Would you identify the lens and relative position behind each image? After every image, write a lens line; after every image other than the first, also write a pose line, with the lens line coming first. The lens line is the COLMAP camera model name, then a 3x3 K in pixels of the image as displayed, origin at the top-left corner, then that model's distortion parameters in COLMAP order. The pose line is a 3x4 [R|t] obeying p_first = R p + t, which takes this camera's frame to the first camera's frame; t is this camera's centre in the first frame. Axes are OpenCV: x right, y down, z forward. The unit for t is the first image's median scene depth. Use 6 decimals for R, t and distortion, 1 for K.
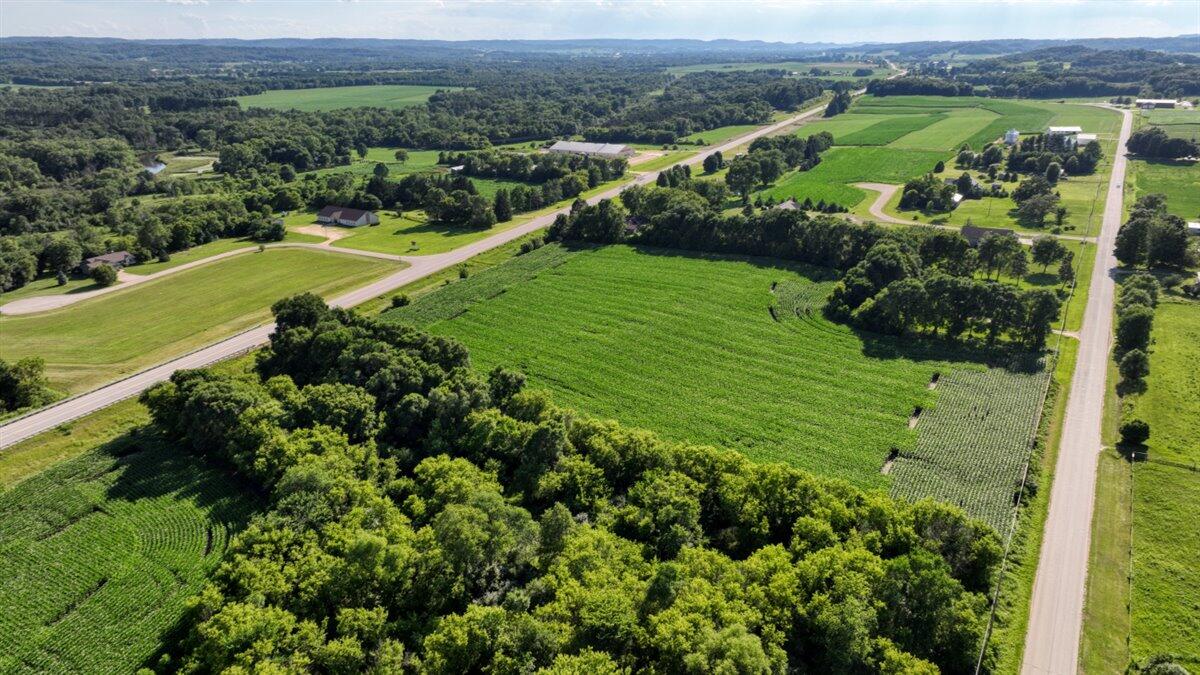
lens RADIAL K [[848.3, 0, 598.4], [0, 848.3, 333.8], [0, 0, 1]] dist [0.000095, 0.020836]
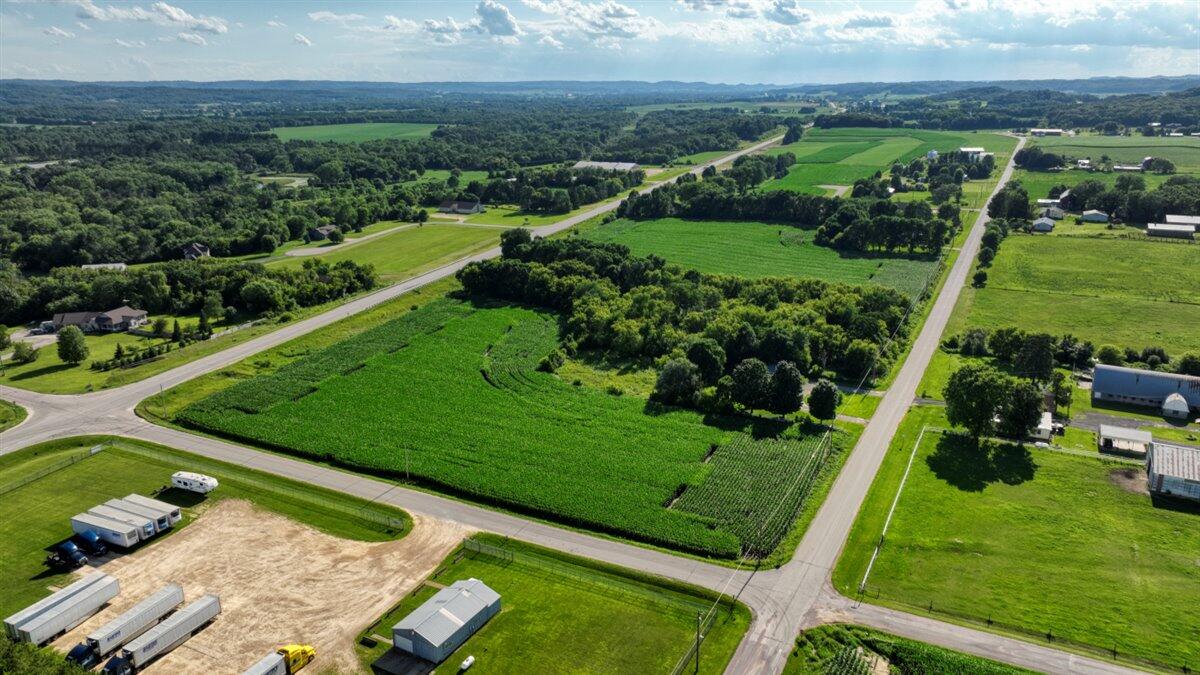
lens RADIAL K [[848.3, 0, 598.4], [0, 848.3, 333.8], [0, 0, 1]] dist [0.000095, 0.020836]
pose [[0.998092, -0.018724, 0.058840, -0.085717], [0.021321, 0.998812, -0.043824, 0.072532], [-0.057949, 0.044995, 0.997305, -0.209377]]
